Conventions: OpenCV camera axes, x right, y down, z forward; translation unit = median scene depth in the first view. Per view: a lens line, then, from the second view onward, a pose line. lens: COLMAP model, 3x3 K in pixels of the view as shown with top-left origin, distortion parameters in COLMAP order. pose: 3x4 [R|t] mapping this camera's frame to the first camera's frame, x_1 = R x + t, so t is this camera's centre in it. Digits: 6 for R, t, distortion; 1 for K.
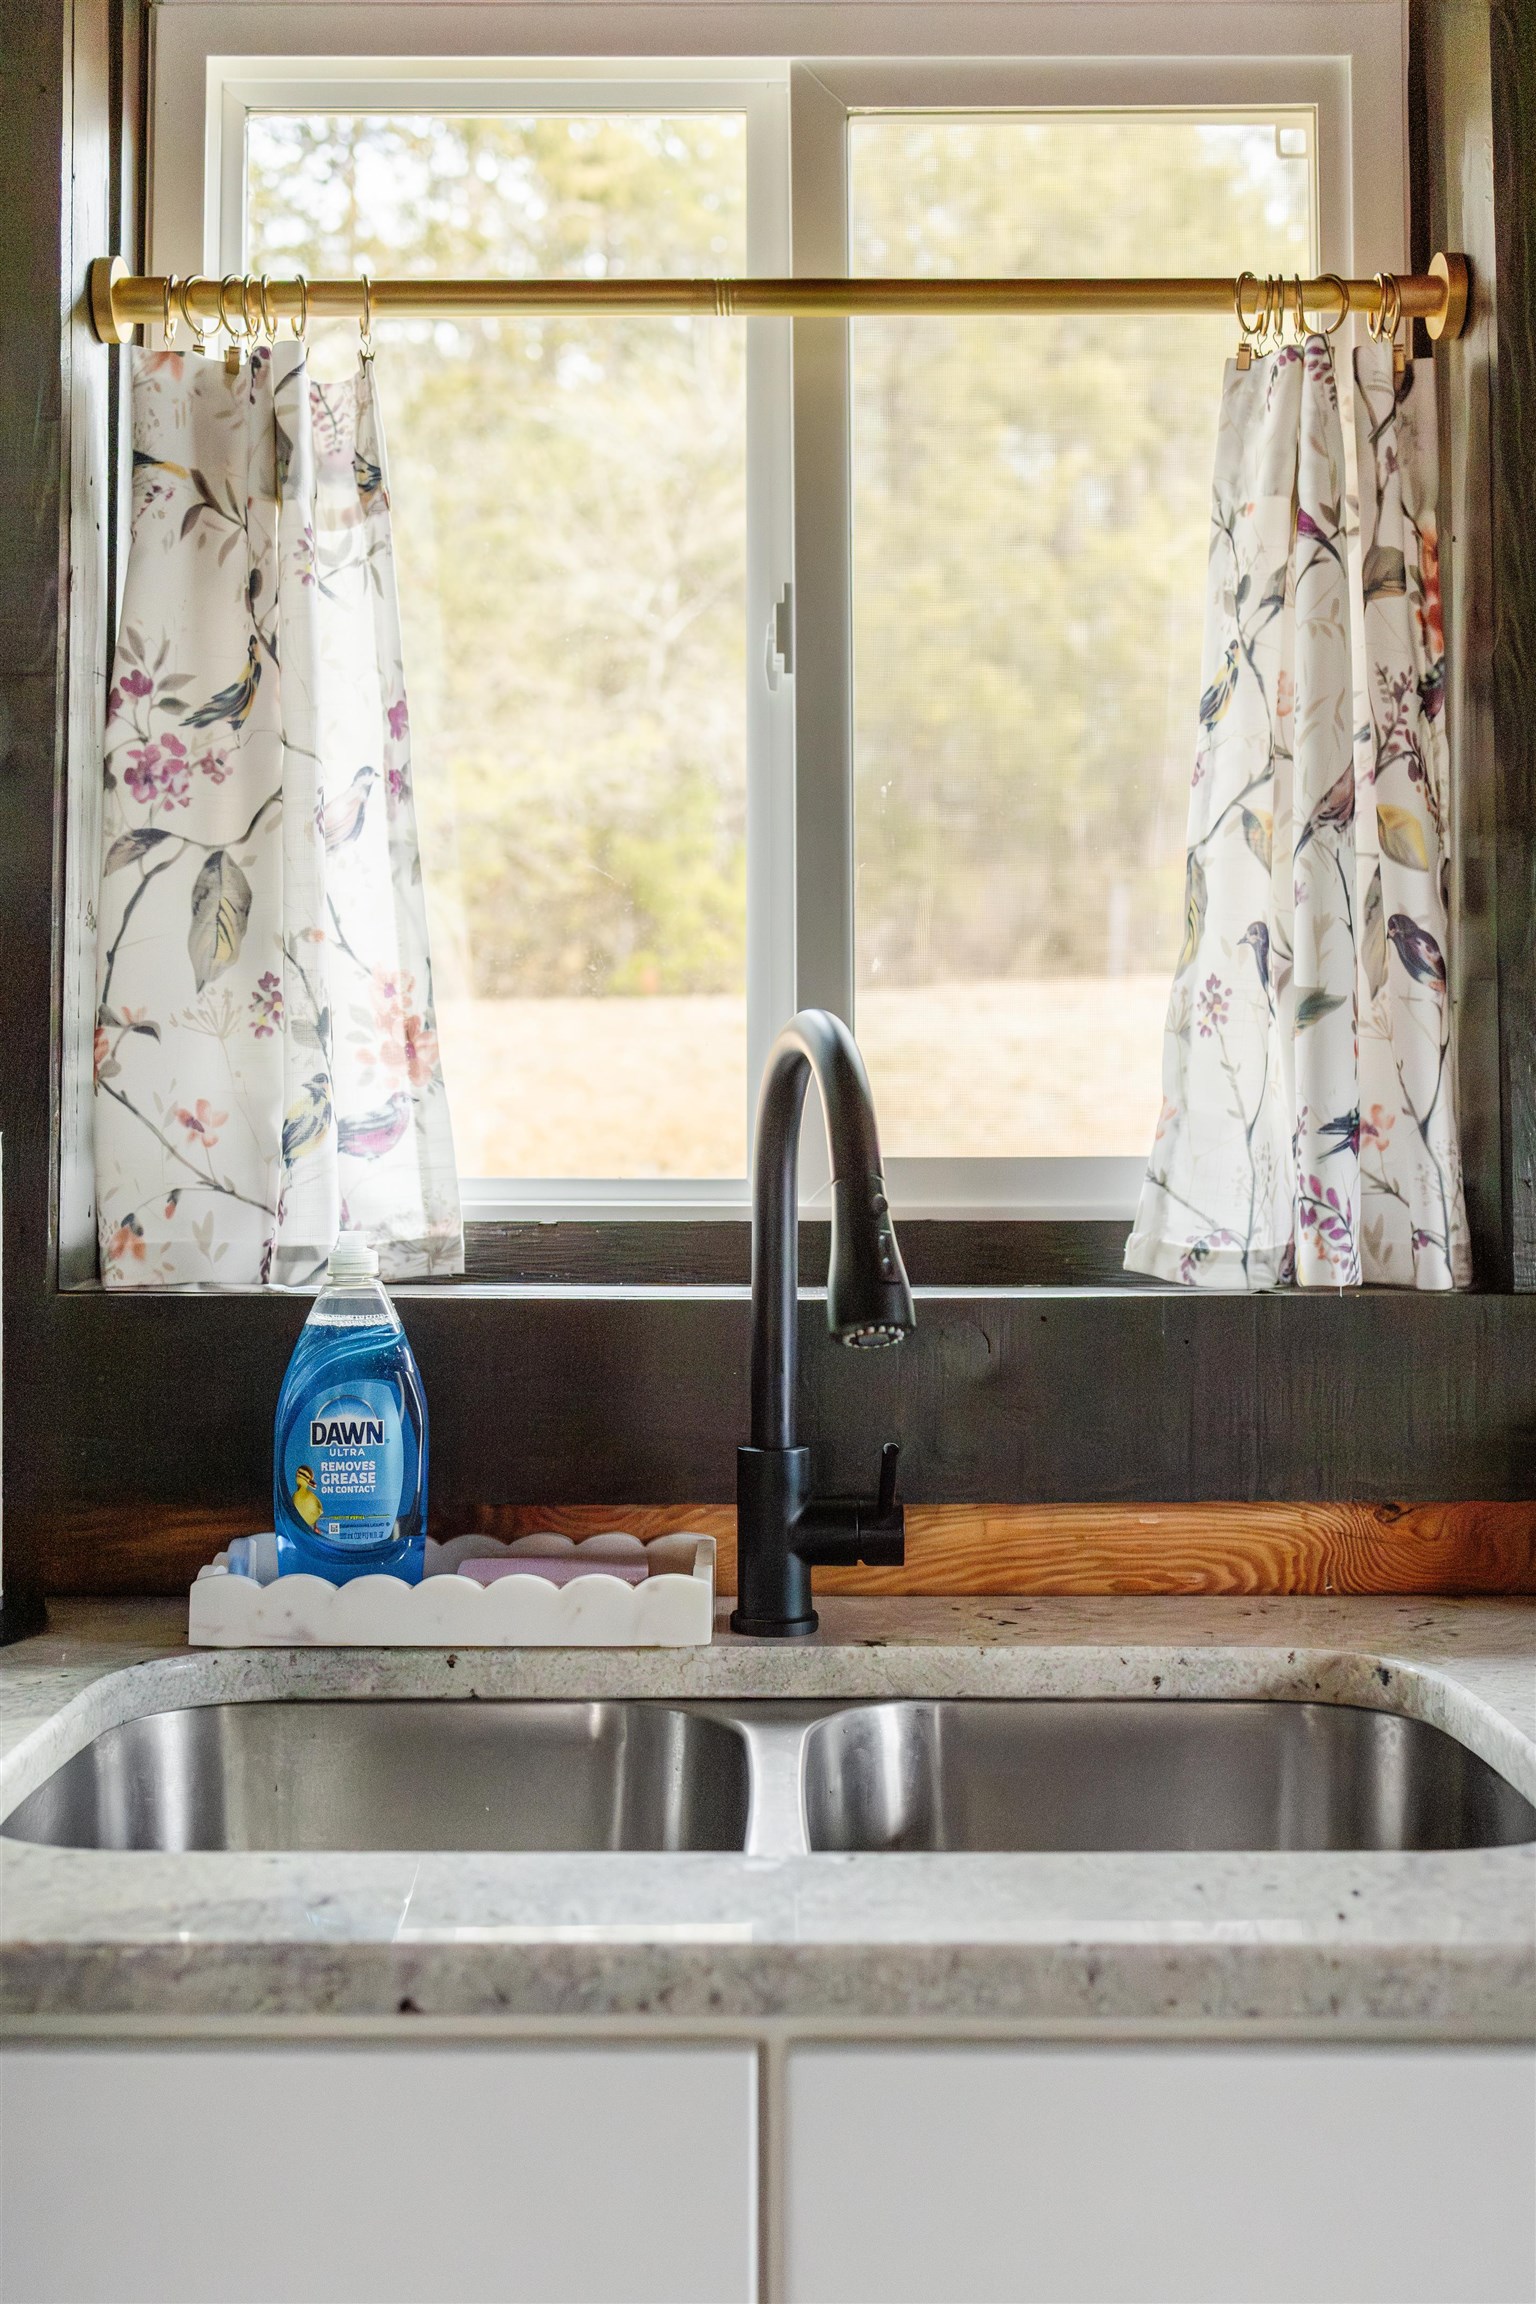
lens RADIAL K [[2318.0, 0, 703.6], [0, 2318.0, 975.5], [0, 0, 1]] dist [0.012419, 0.000000]
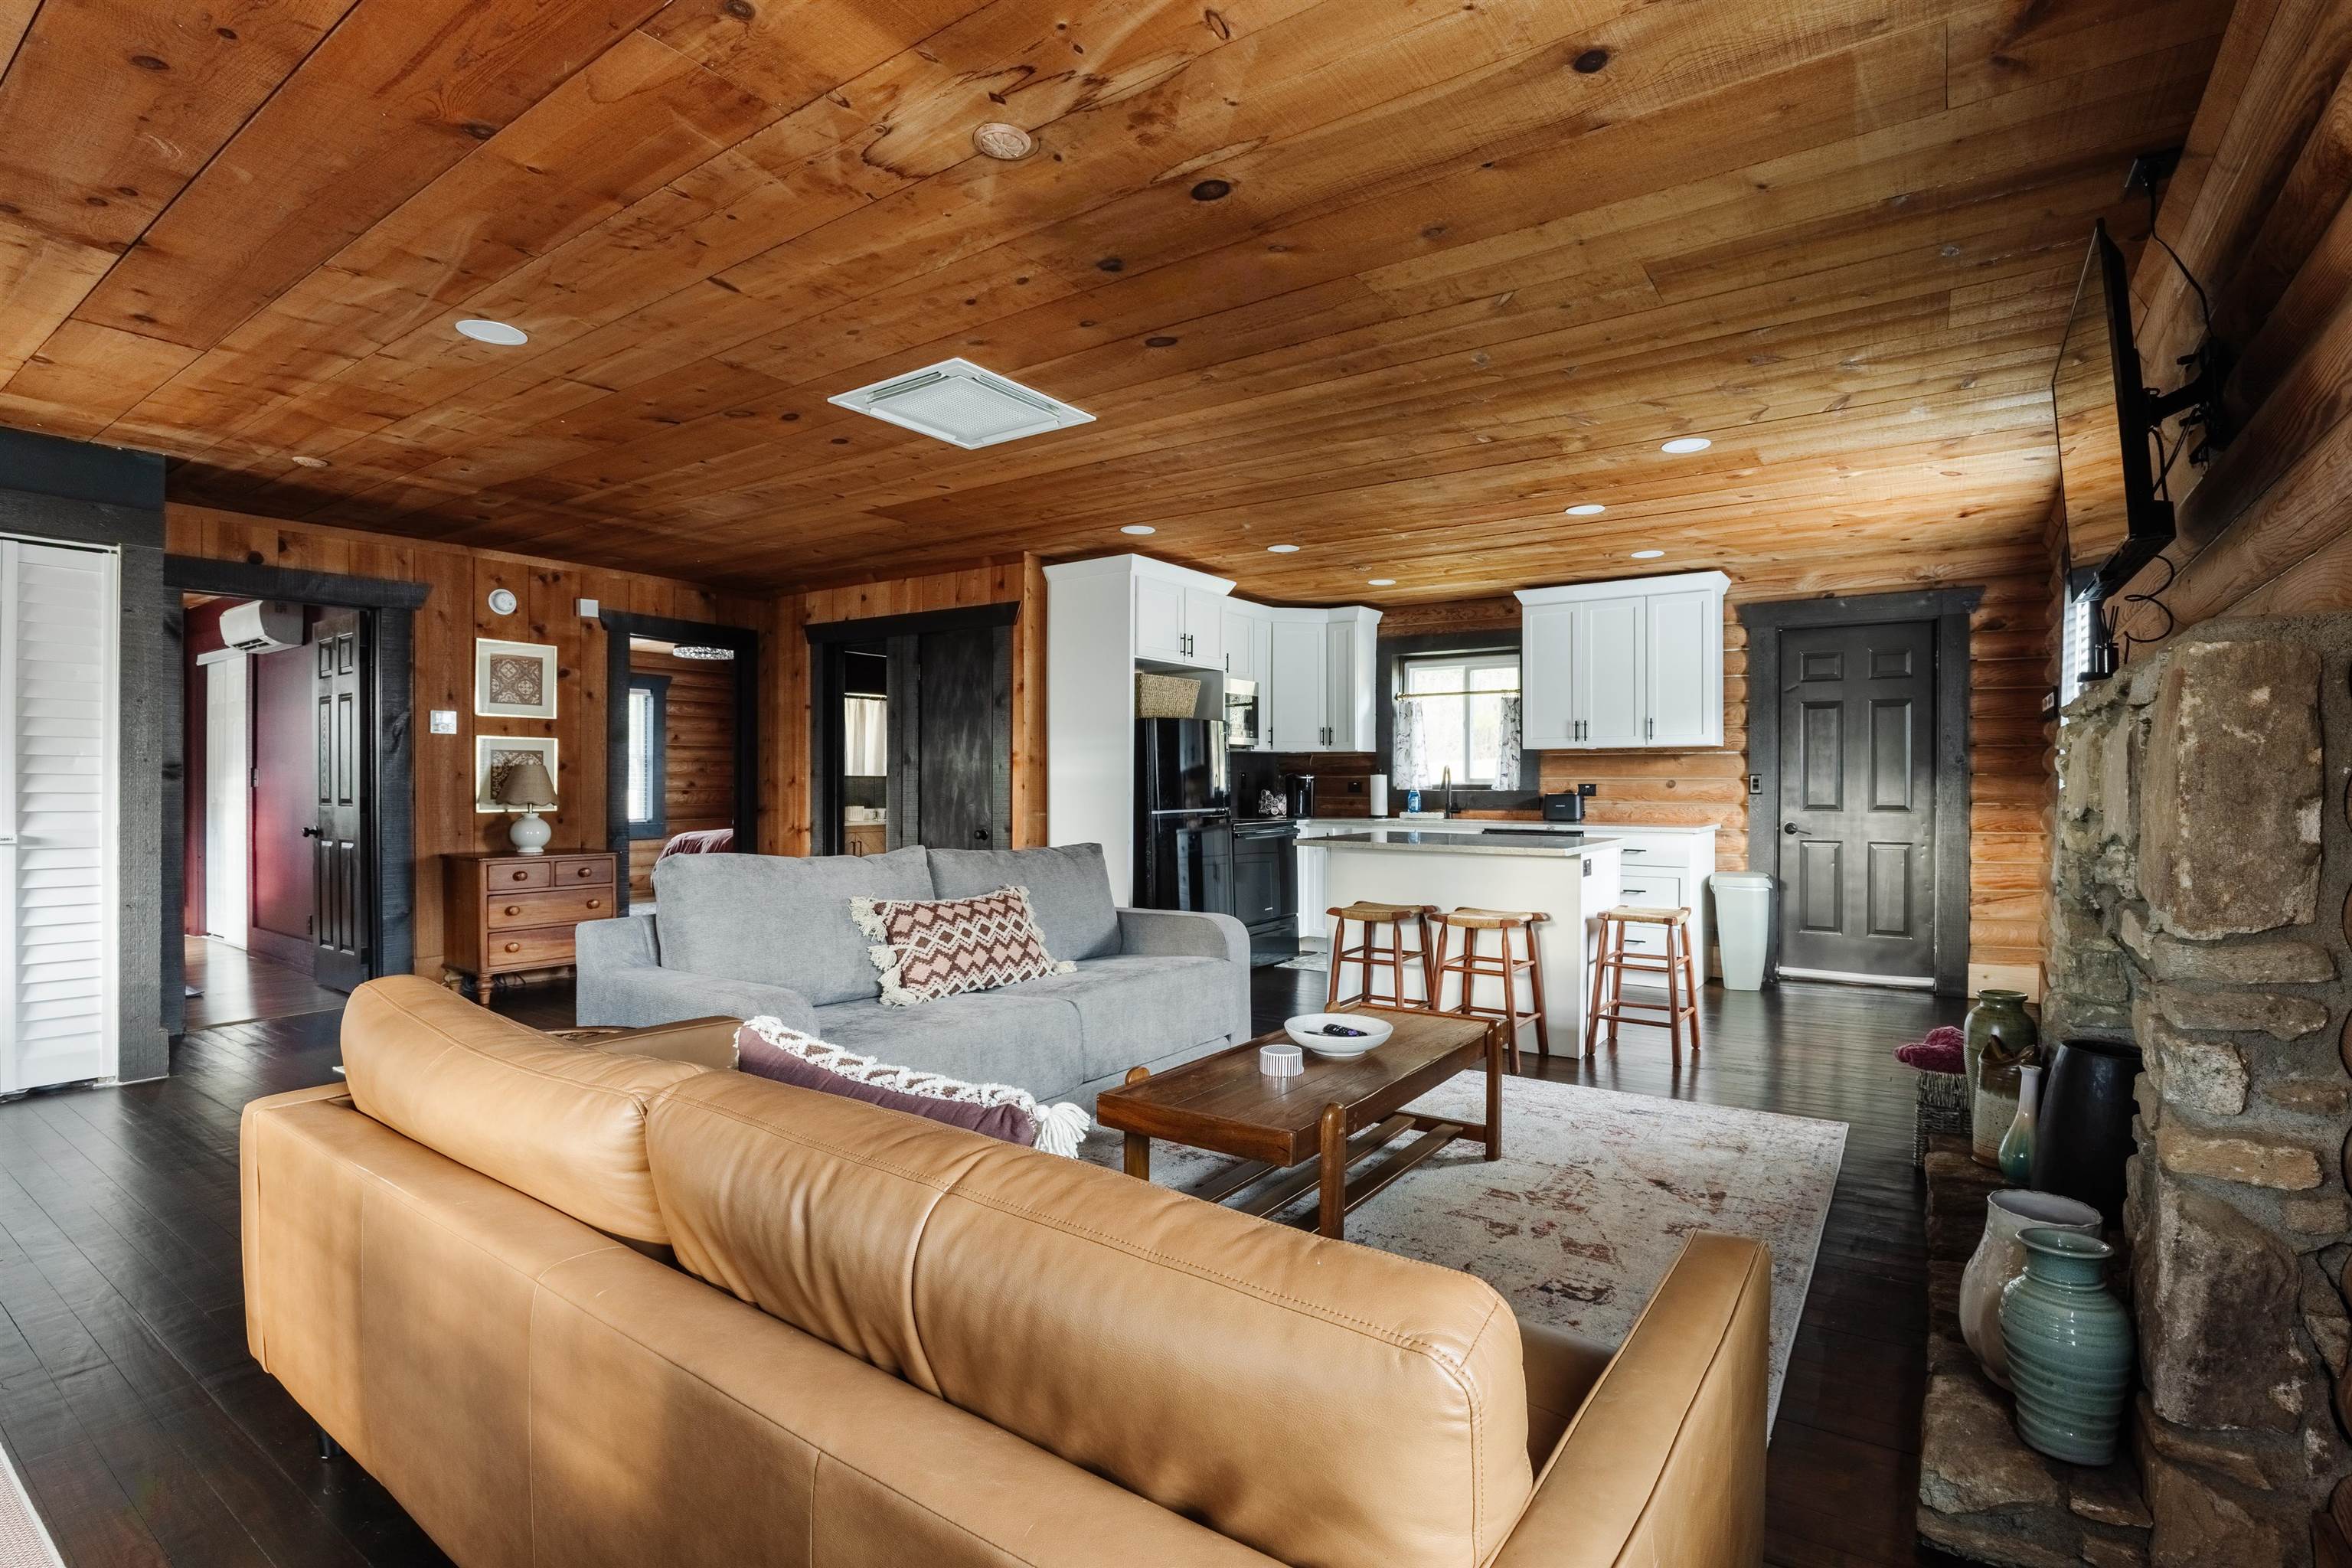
lens RADIAL K [[1107.1, 0, 1244.3], [0, 1107.1, 784.1], [0, 0, 1]] dist [-0.028914, 0.004103]
pose [[0.842102, 0.002137, -0.539314, 1.896648], [0.015095, 0.999507, 0.027531, -0.044607], [0.539107, -0.031325, 0.841654, -3.675338]]
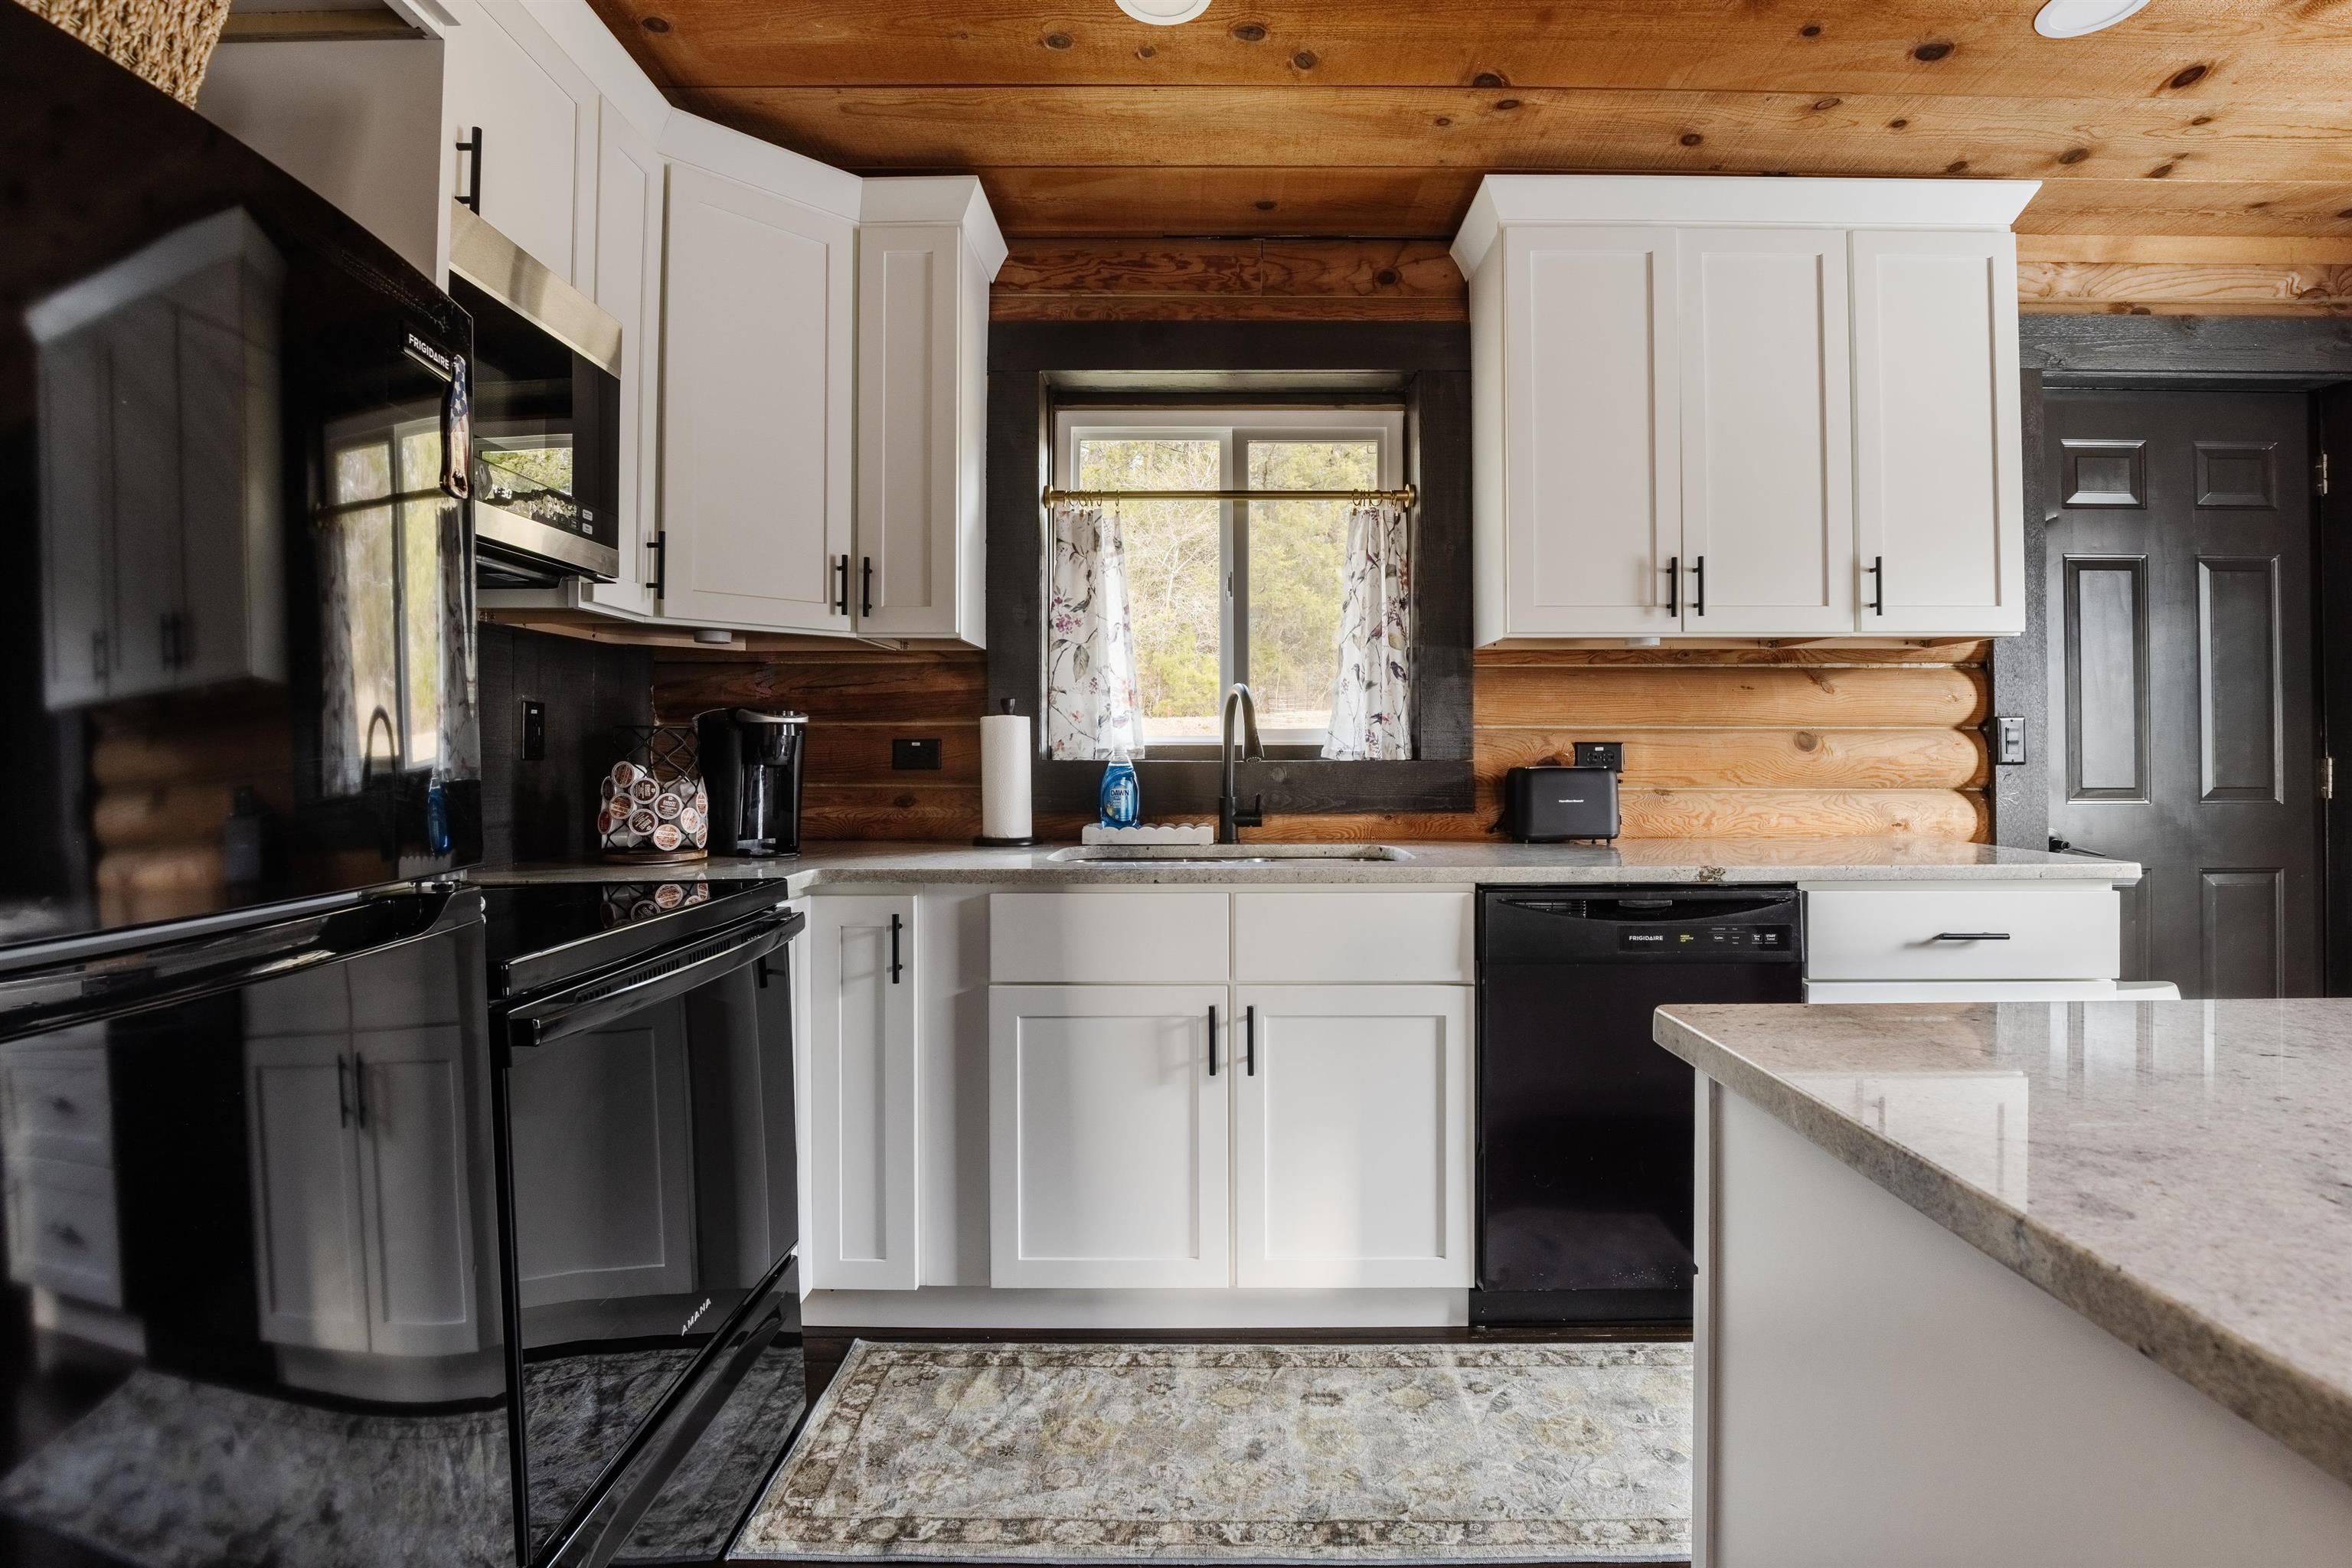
lens RADIAL K [[1072.1, 0, 1189.2], [0, 1072.1, 740.0], [0, 0, 1]] dist [0.003882, -0.002329]
pose [[0.999973, -0.000975, 0.007221, -0.045103], [0.000863, 0.999879, 0.015503, 0.072561], [-0.007236, -0.015497, 0.999854, -0.734564]]
